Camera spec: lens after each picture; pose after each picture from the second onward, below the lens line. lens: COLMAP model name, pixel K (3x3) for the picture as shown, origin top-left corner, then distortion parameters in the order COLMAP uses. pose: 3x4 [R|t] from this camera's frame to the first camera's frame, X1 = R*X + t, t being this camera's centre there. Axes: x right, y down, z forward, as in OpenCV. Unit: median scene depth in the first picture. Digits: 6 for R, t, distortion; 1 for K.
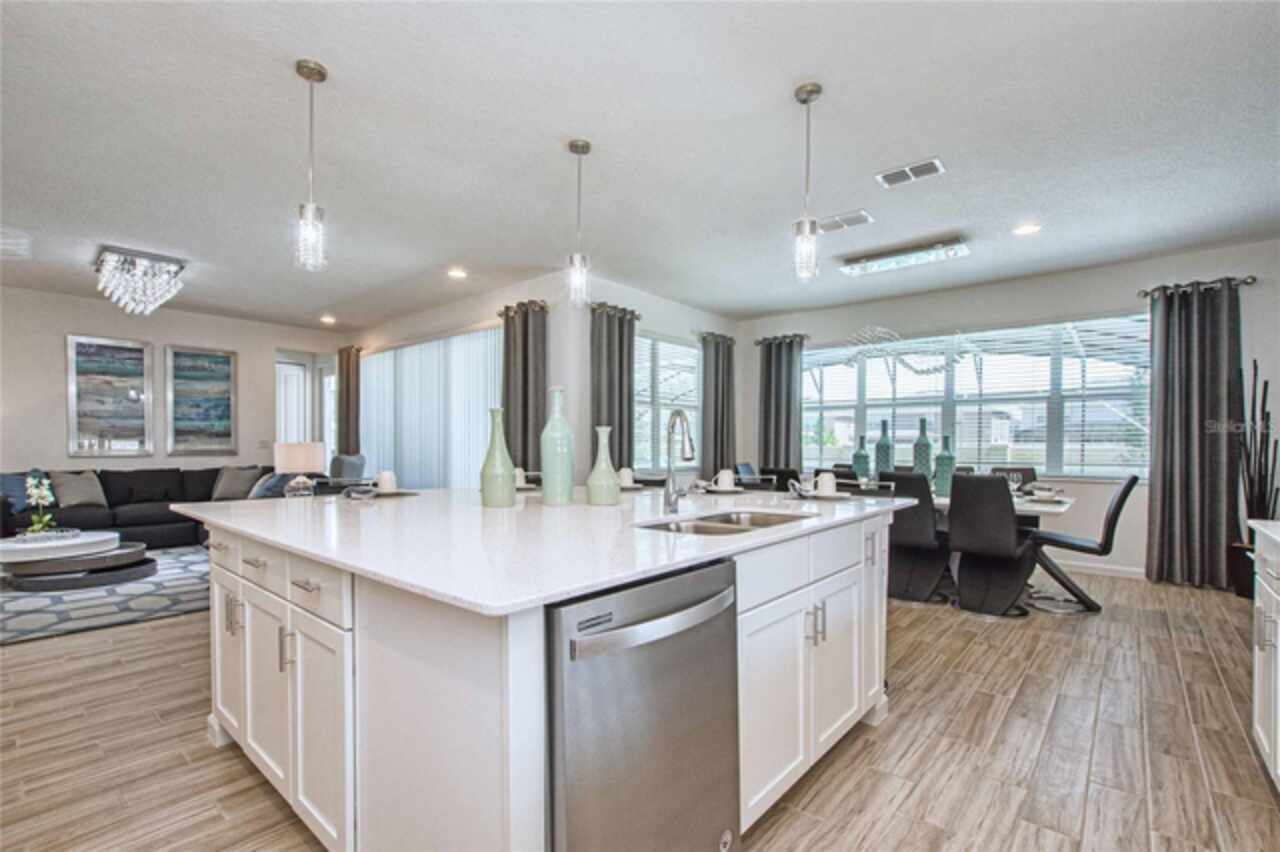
lens RADIAL K [[572.6, 0, 620.2], [0, 572.6, 452.2], [0, 0, 1]] dist [-0.001361, -0.000202]
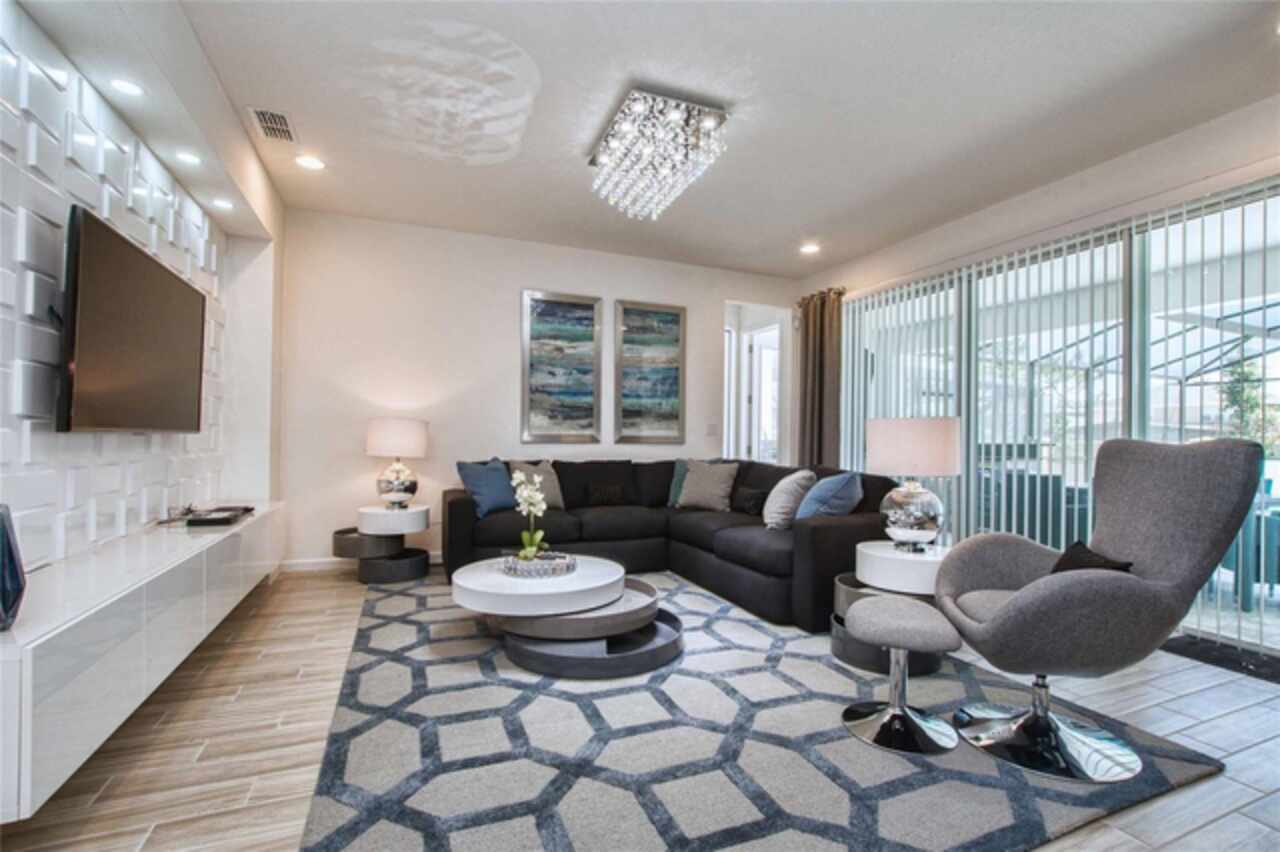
lens RADIAL K [[572.6, 0, 642.4], [0, 572.6, 432.6], [0, 0, 1]] dist [-0.001361, -0.000202]
pose [[0.901385, 0.005246, -0.432987, -0.443118], [-0.016660, 0.999606, -0.022570, 0.008970], [0.432698, 0.027558, 0.901118, 0.336587]]
